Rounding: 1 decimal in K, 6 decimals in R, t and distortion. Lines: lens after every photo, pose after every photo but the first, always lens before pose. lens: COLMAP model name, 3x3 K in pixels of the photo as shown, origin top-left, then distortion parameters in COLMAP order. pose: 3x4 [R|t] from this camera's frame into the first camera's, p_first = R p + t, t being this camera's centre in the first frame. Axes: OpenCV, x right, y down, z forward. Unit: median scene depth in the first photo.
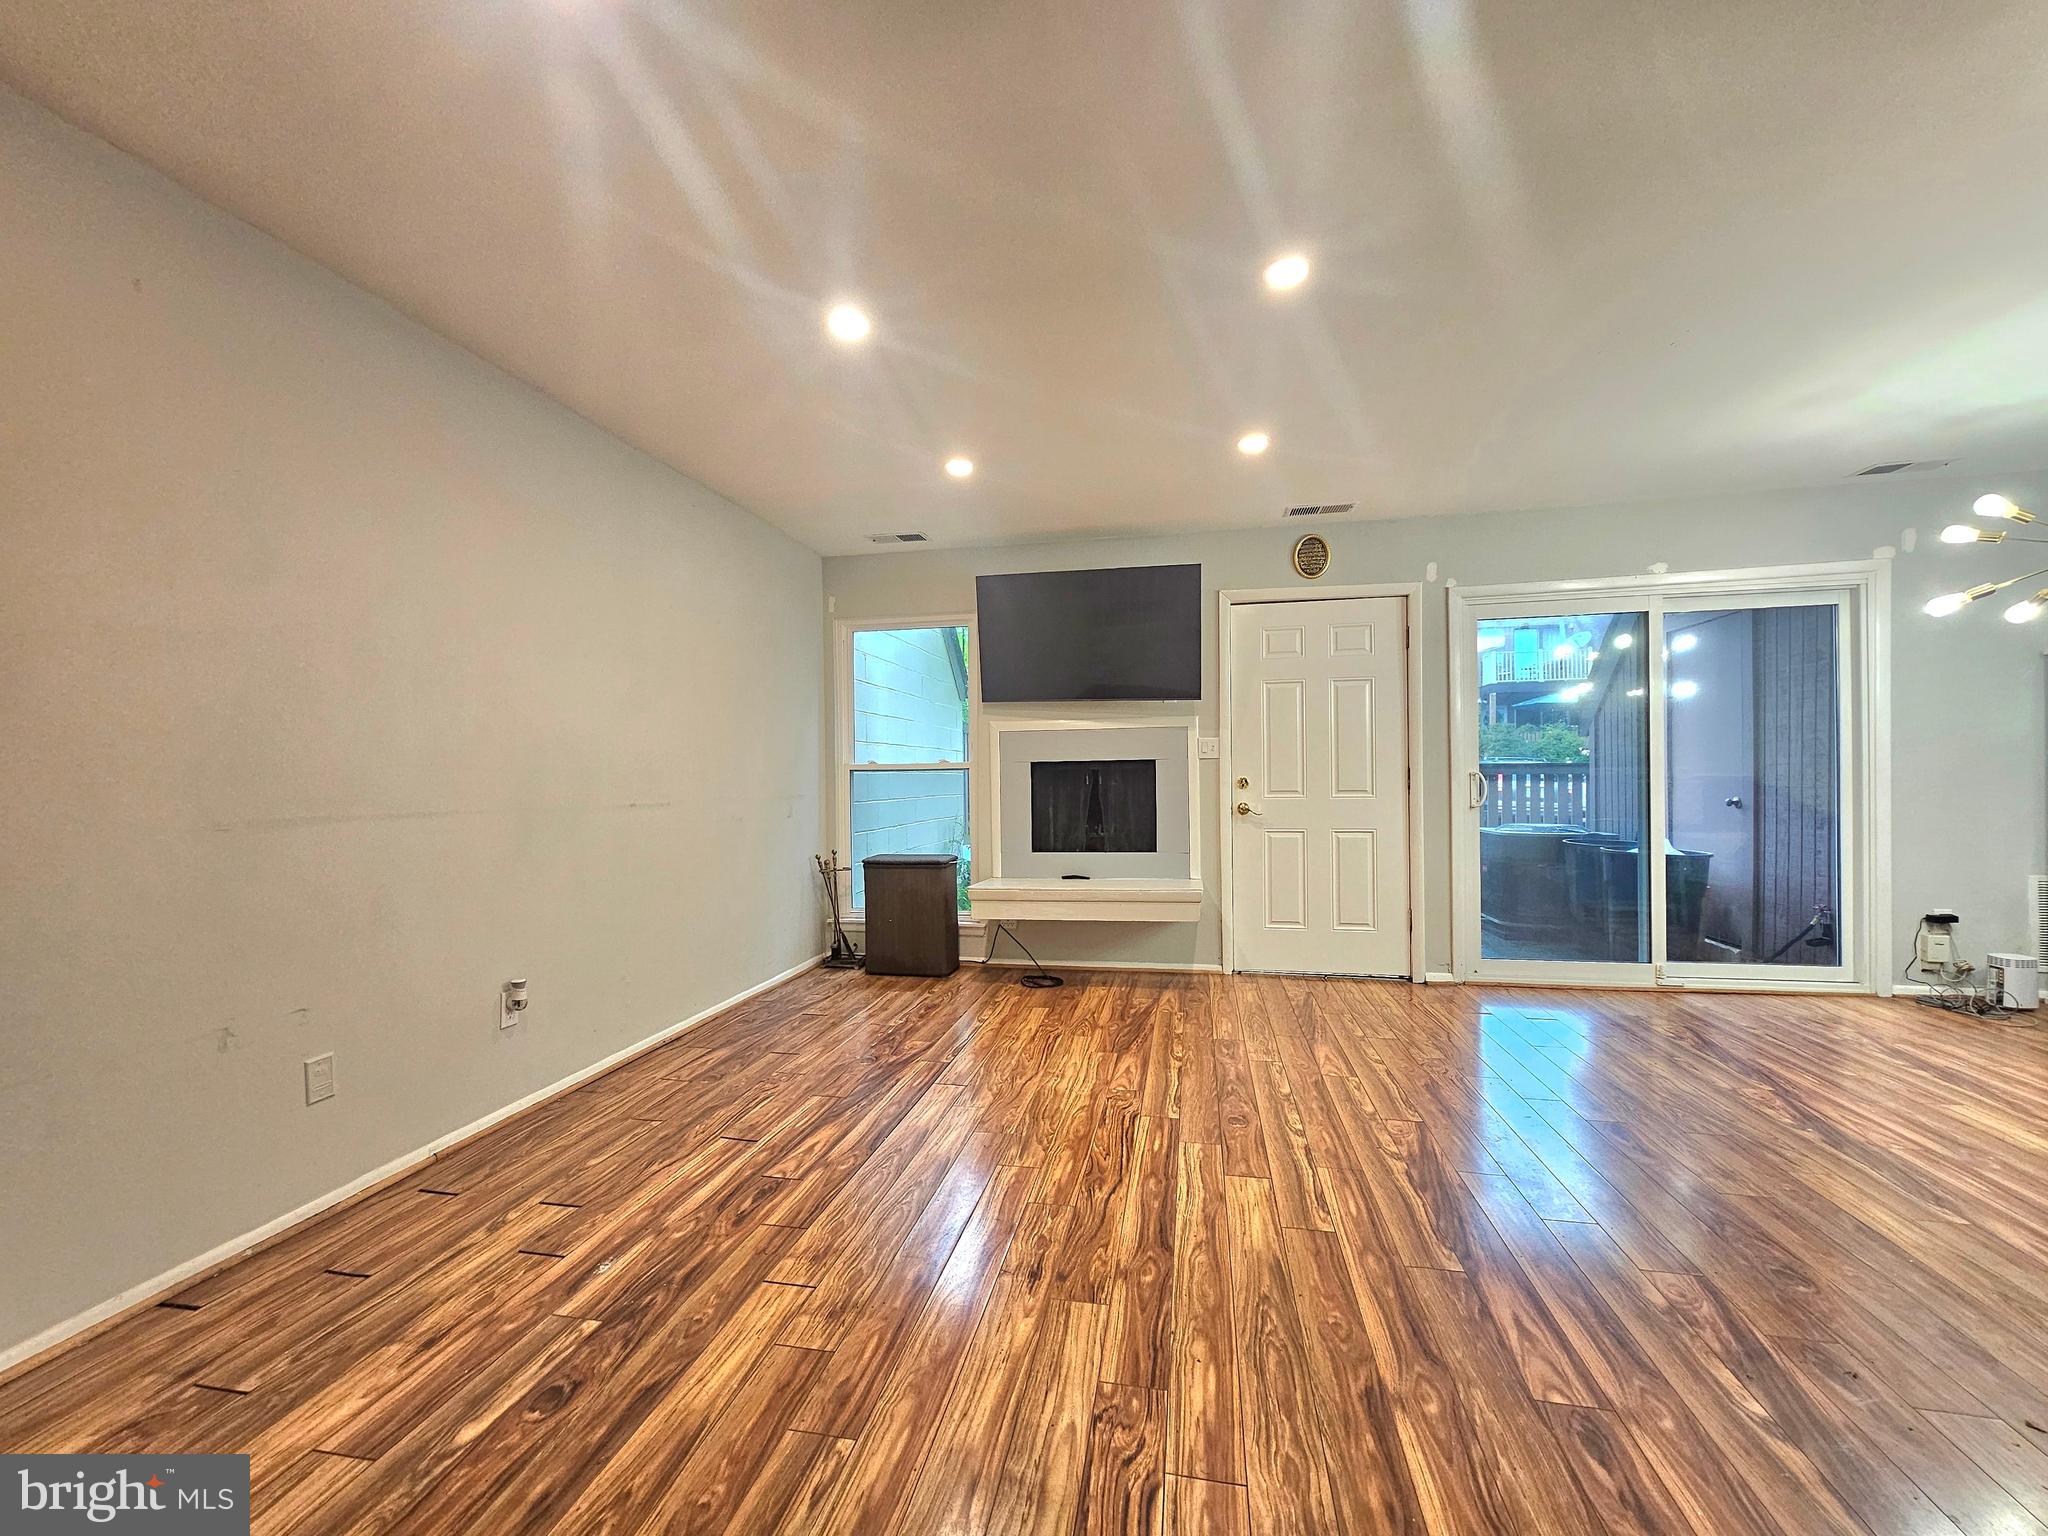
lens RADIAL K [[833.8, 0, 1026.9], [0, 833.8, 778.2], [0, 0, 1]] dist [0.000122, 0.000259]
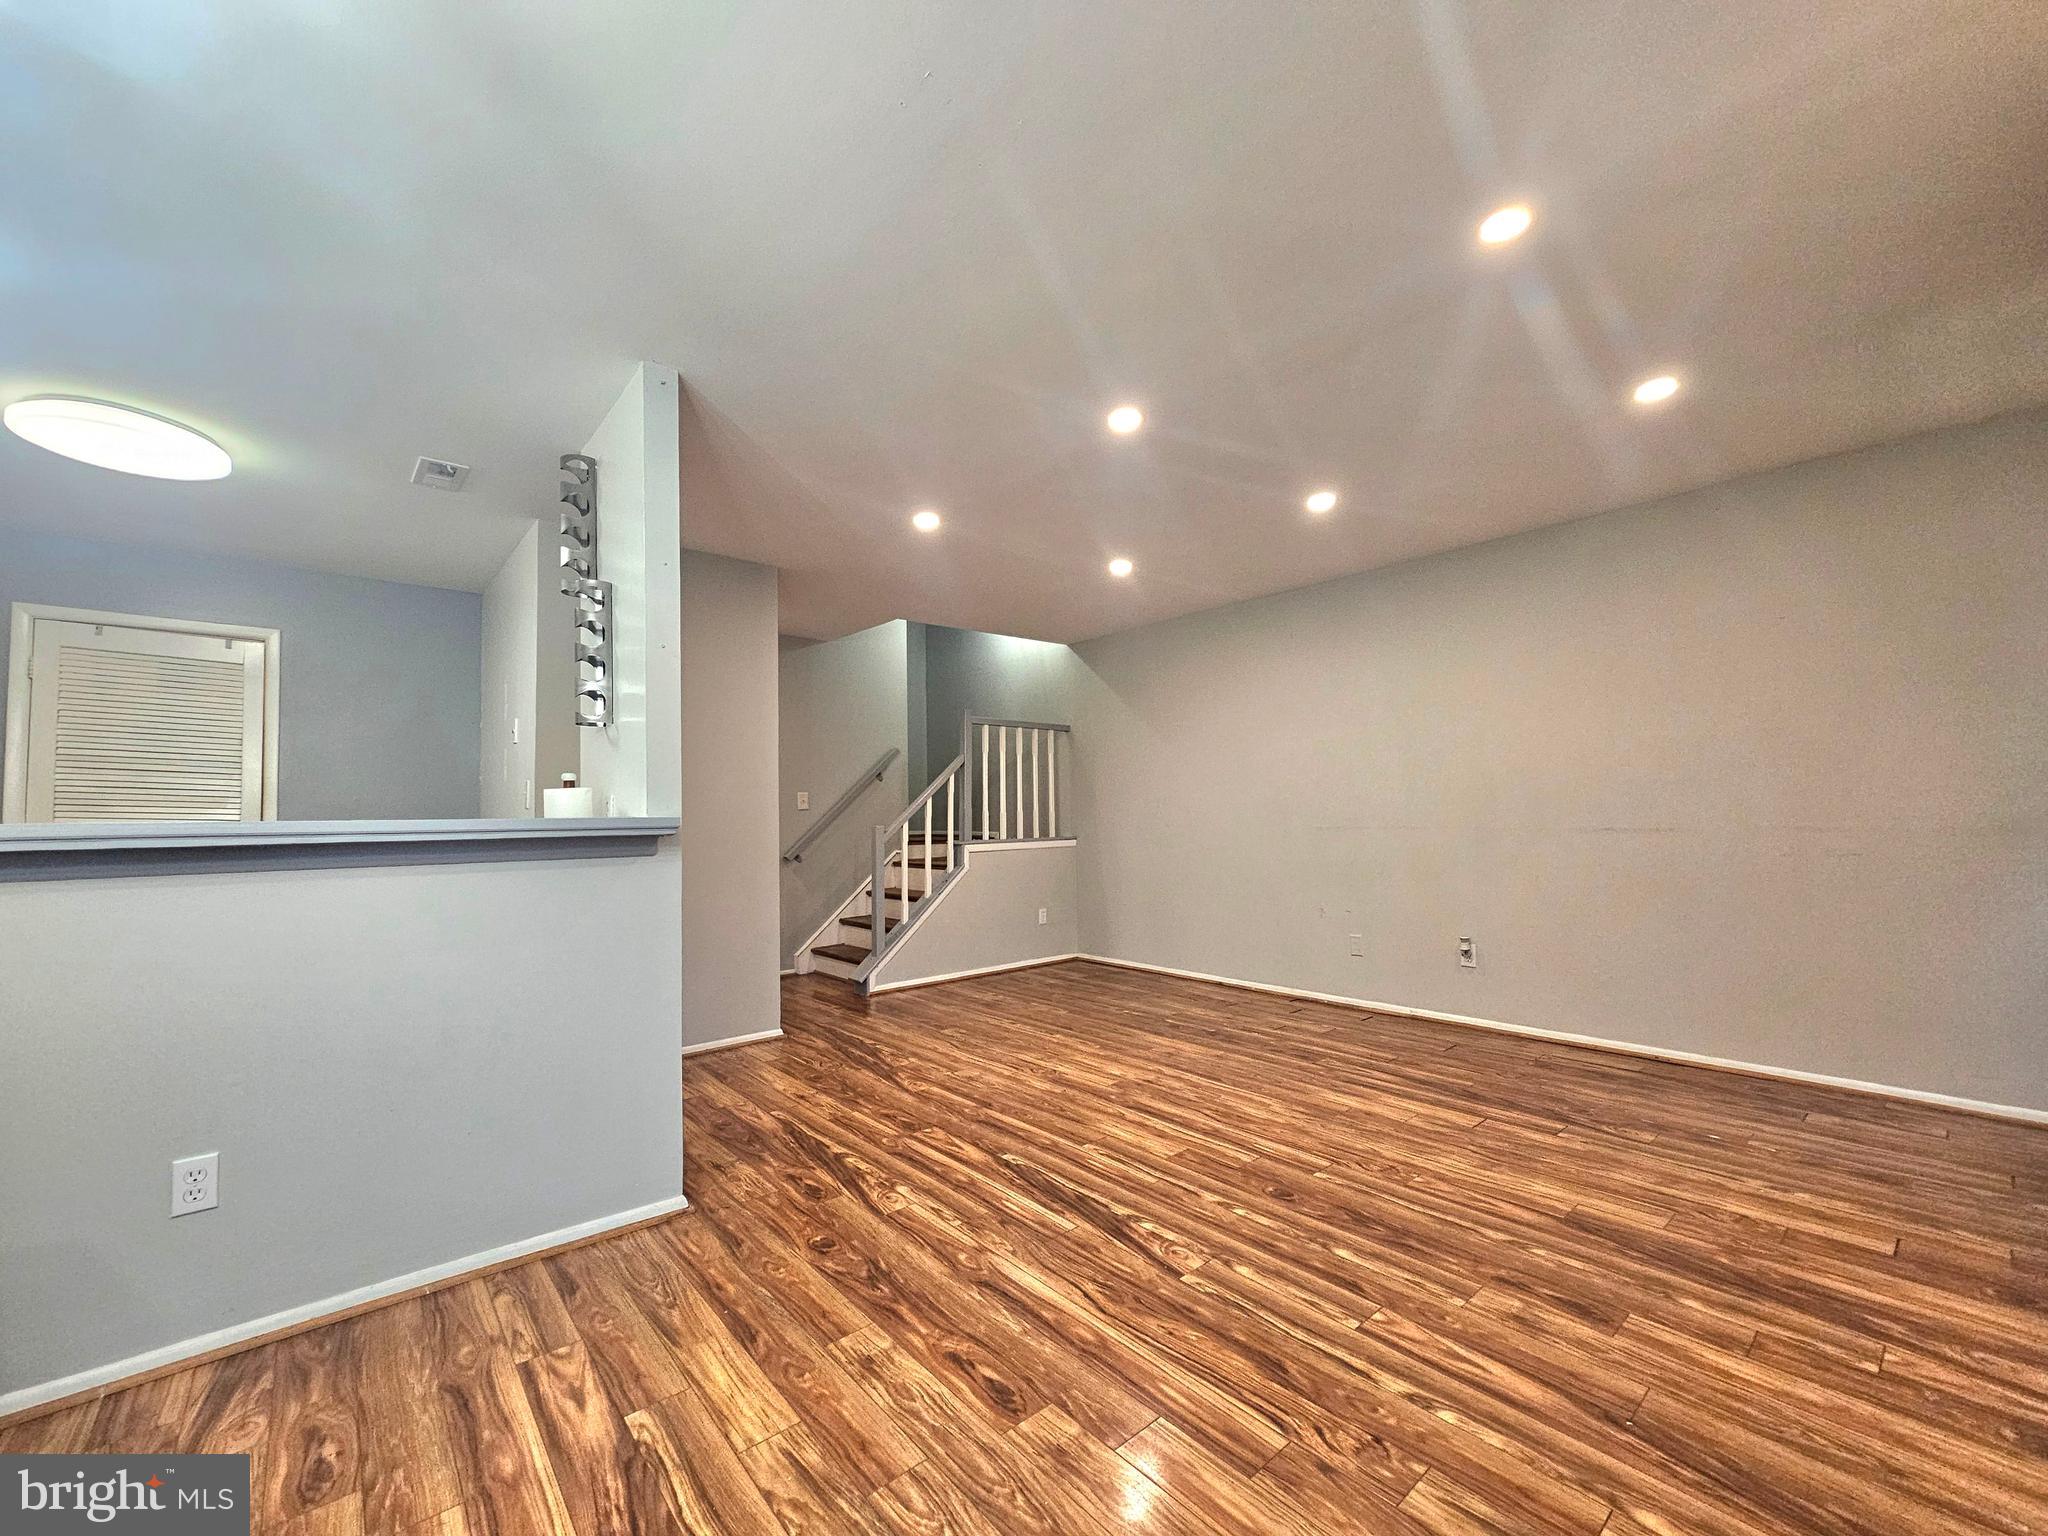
lens RADIAL K [[833.8, 0, 1026.9], [0, 833.8, 778.2], [0, 0, 1]] dist [0.000122, 0.000259]
pose [[-0.619274, -0.013247, -0.785063, 1.333648], [0.022633, 0.999141, -0.034712, -0.022827], [0.784849, -0.039265, -0.618442, 1.581688]]
